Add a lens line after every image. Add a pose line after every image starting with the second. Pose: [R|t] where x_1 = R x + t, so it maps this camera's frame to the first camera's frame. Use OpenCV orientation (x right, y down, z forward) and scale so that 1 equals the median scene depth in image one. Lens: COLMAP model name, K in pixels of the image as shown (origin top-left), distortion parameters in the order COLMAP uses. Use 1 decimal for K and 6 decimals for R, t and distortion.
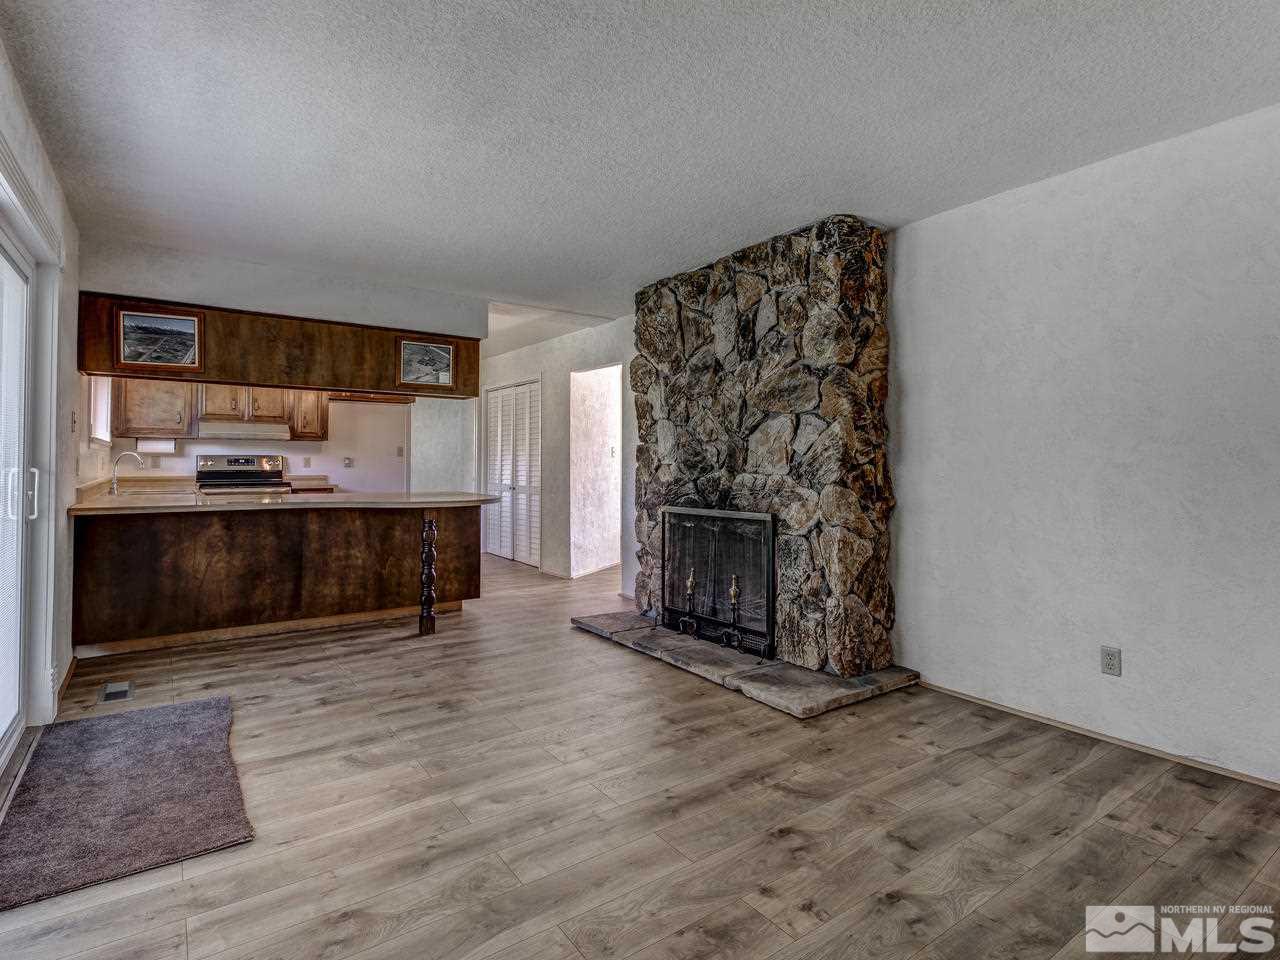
lens RADIAL K [[669.2, 0, 634.4], [0, 669.2, 471.5], [0, 0, 1]] dist [0.013859, -0.008767]
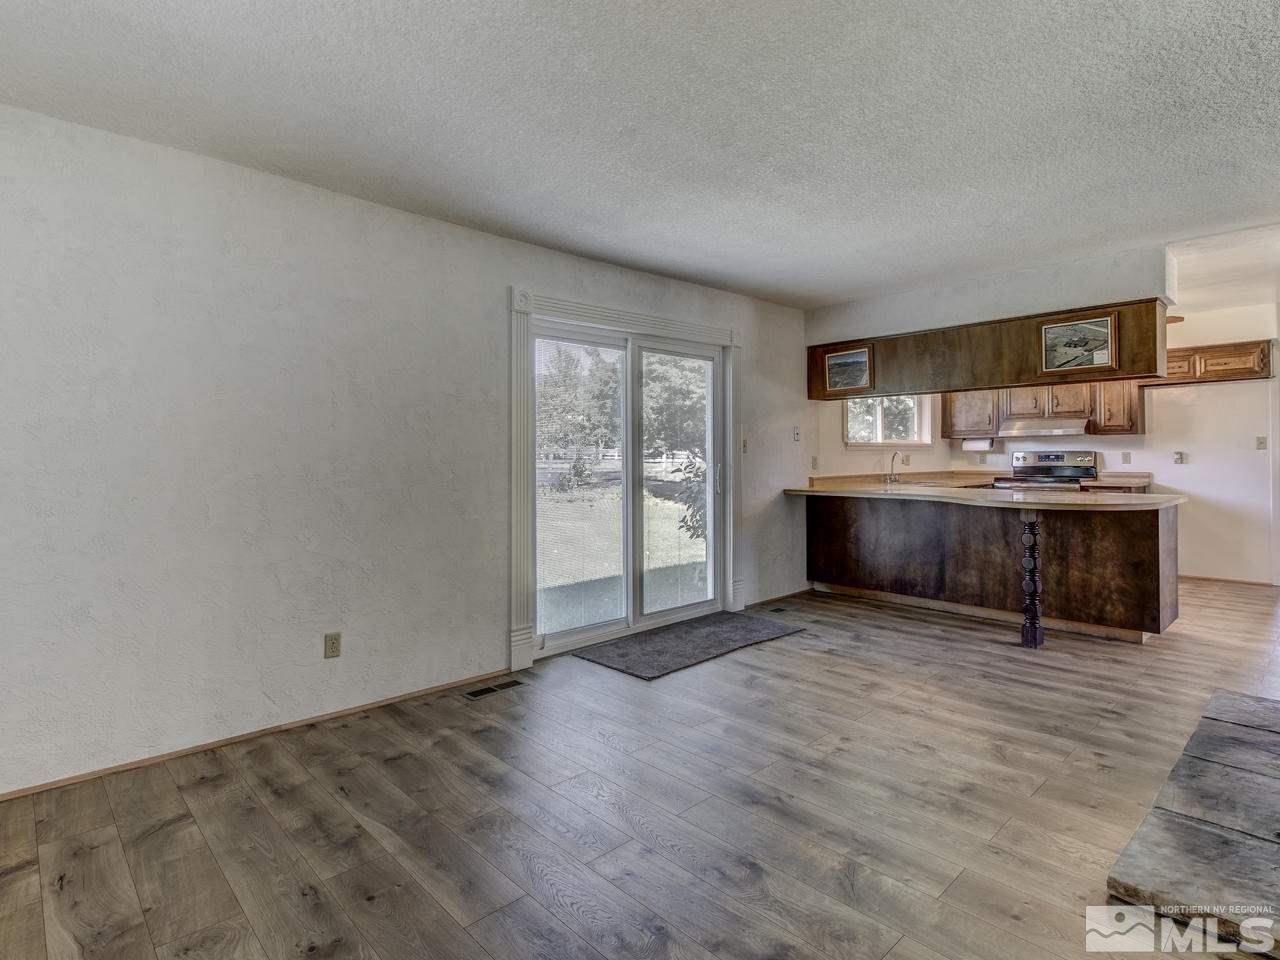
lens RADIAL K [[669.2, 0, 634.4], [0, 669.2, 481.0], [0, 0, 1]] dist [0.013859, -0.008767]
pose [[0.135199, 0.030413, -0.990352, 0.506957], [-0.007428, 0.999532, 0.029681, -0.006785], [0.990791, 0.003344, 0.135362, 0.331100]]
